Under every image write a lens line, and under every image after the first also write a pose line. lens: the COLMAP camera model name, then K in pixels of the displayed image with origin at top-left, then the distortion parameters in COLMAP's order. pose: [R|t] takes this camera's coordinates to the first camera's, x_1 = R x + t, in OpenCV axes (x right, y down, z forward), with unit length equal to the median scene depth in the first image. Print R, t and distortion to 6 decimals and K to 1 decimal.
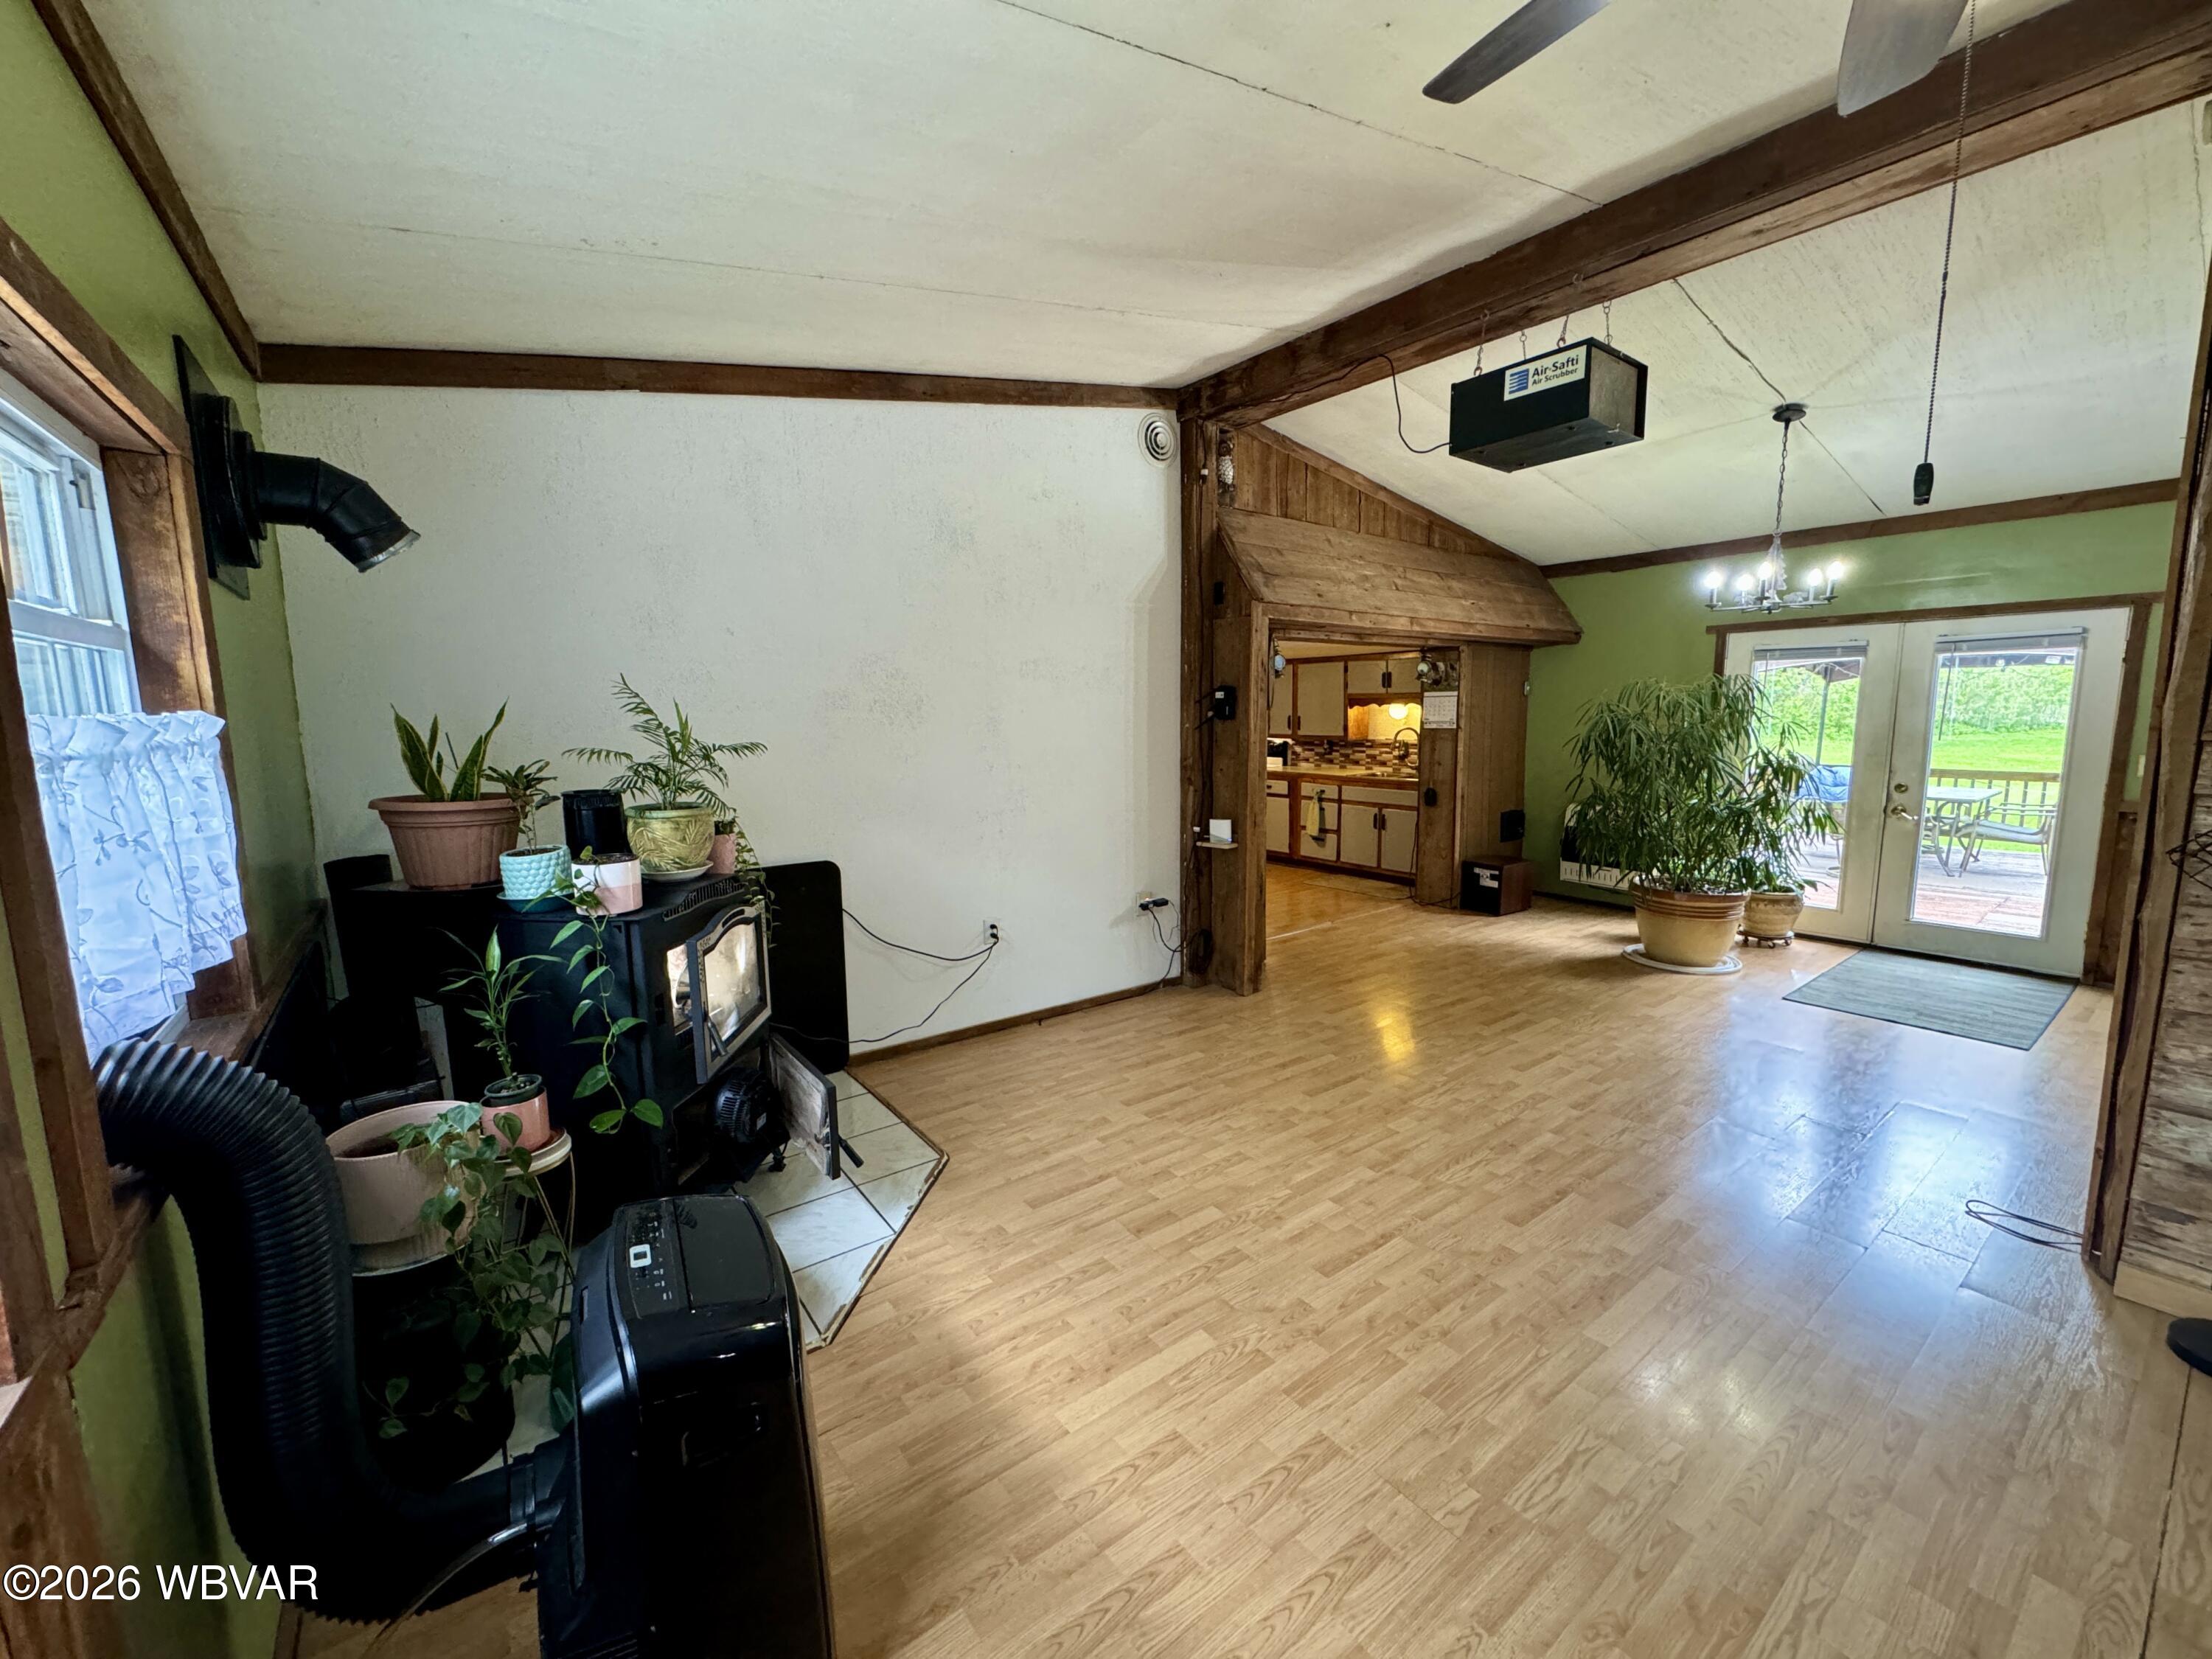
lens RADIAL K [[887.3, 0, 1109.3], [0, 887.3, 828.7], [0, 0, 1]] dist [-0.002244, 0.000405]
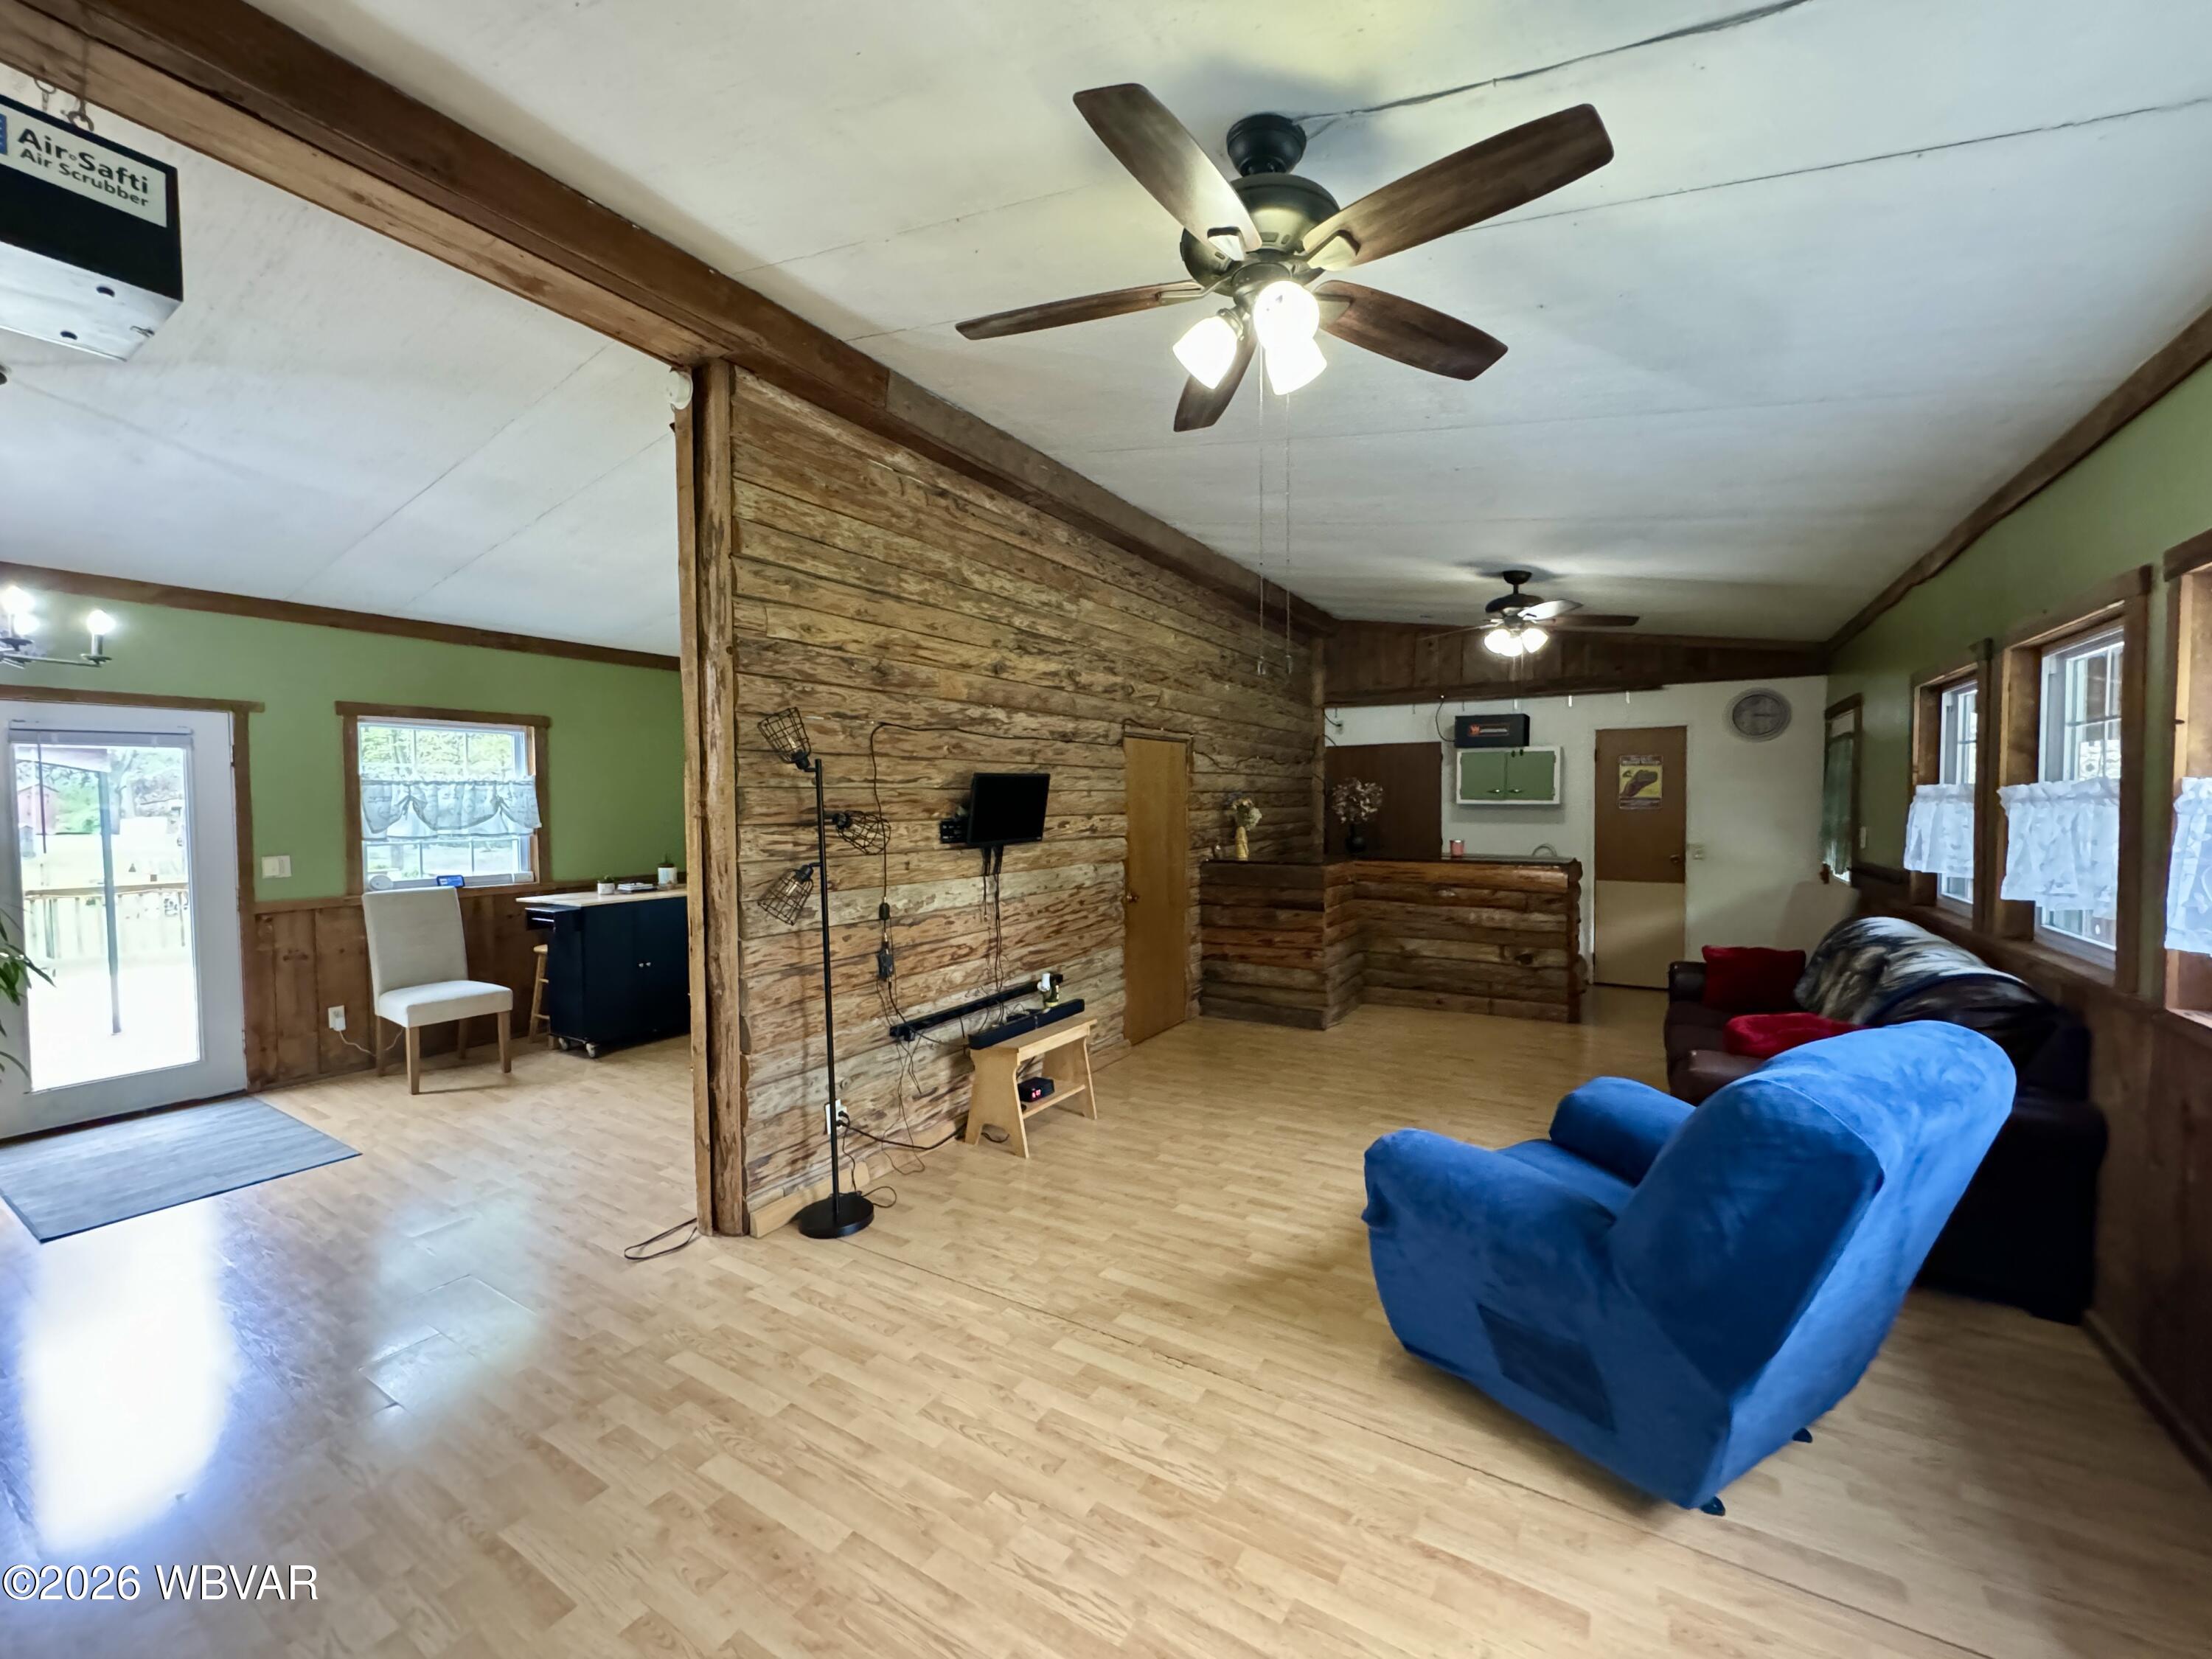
lens RADIAL K [[887.3, 0, 1099.5], [0, 887.3, 828.2], [0, 0, 1]] dist [-0.002244, 0.000405]
pose [[-0.366330, -0.014378, 0.930374, -0.121345], [0.137905, 0.987999, 0.069568, -0.044195], [-0.920209, 0.153788, -0.359951, 0.384918]]
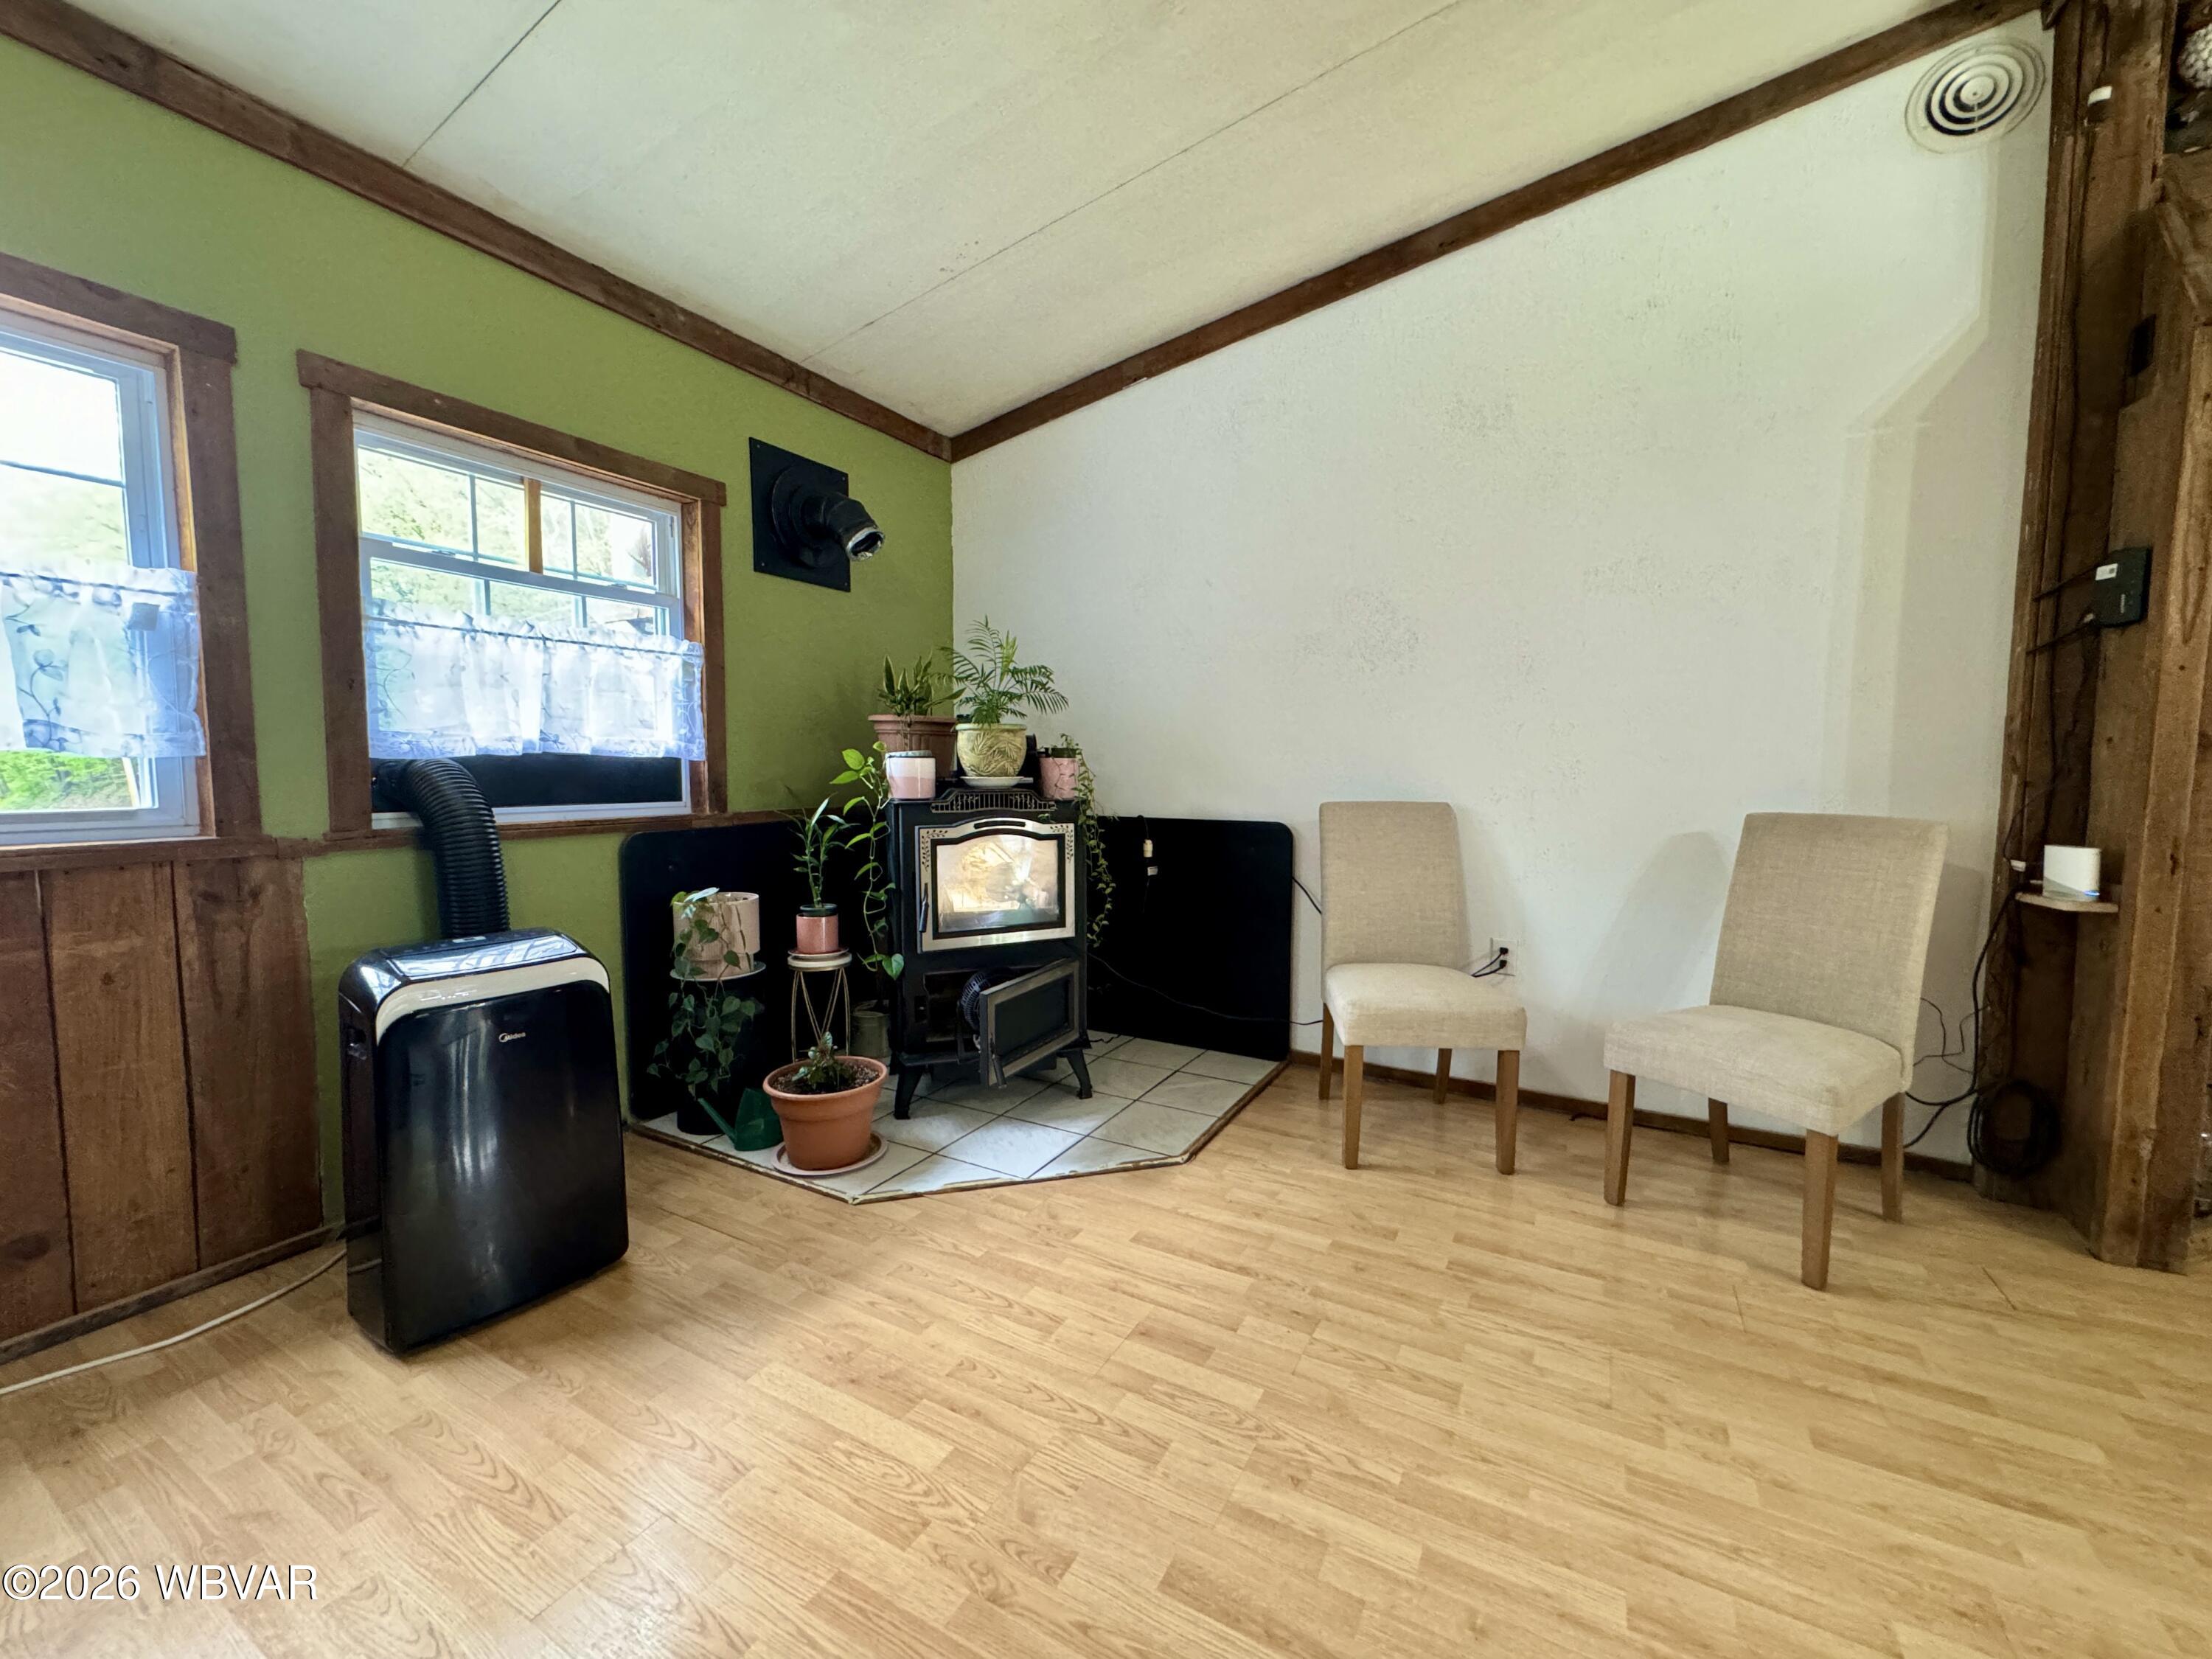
lens RADIAL K [[887.3, 0, 1104.7], [0, 887.3, 827.6], [0, 0, 1]] dist [-0.002244, 0.000405]
pose [[0.398952, 0.075288, -0.913876, 0.546911], [-0.130532, 0.991137, 0.024670, 0.053167], [0.907634, 0.109448, 0.405244, 0.589698]]
